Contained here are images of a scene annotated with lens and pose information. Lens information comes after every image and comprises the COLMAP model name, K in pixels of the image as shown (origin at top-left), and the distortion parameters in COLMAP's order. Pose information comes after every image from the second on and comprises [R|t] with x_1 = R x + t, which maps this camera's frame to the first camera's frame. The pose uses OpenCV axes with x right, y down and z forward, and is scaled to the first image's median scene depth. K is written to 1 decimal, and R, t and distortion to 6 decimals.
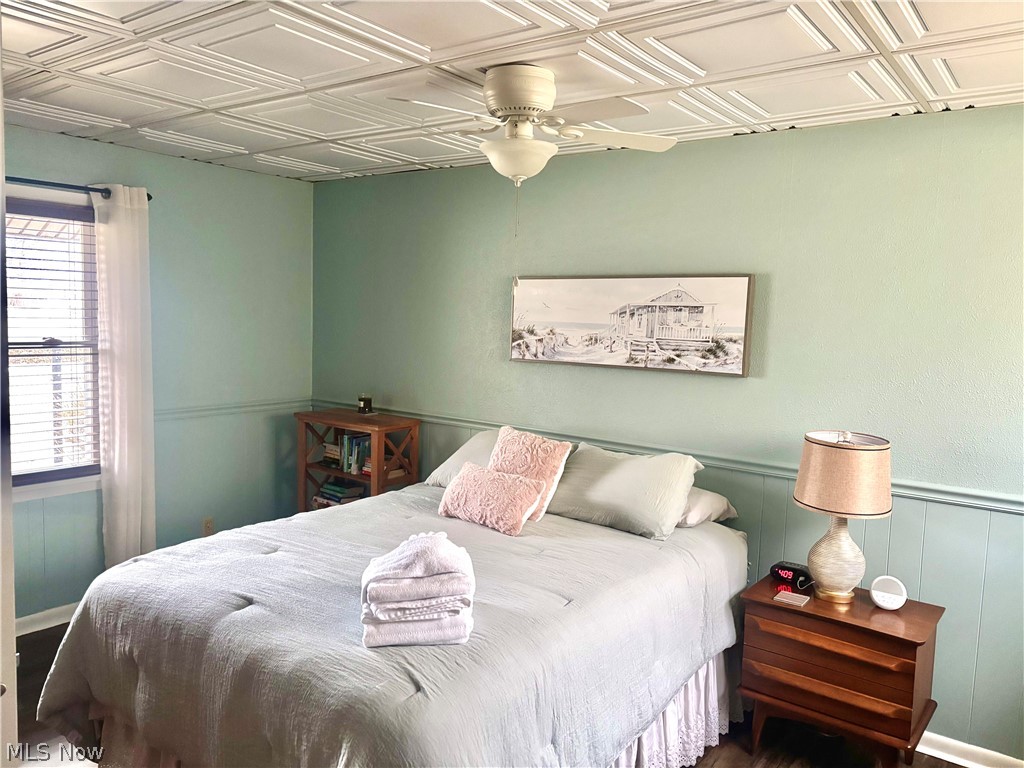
lens RADIAL K [[777.5, 0, 512.3], [0, 777.5, 383.6], [0, 0, 1]] dist [0.005946, -0.001891]
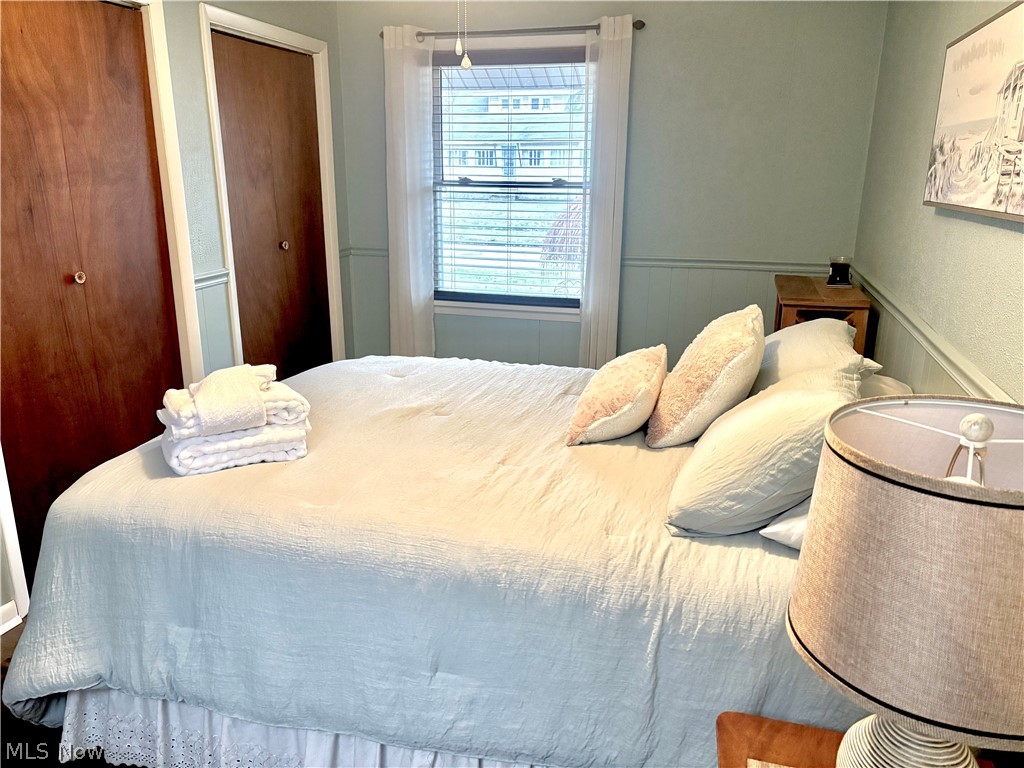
lens RADIAL K [[777.5, 0, 512.0], [0, 777.5, 385.5], [0, 0, 1]] dist [0.005946, -0.001891]
pose [[0.347074, 0.221878, -0.911213, 0.463394], [-0.082224, 0.975069, 0.206107, 0.006011], [0.934226, 0.003389, 0.356665, 0.547908]]
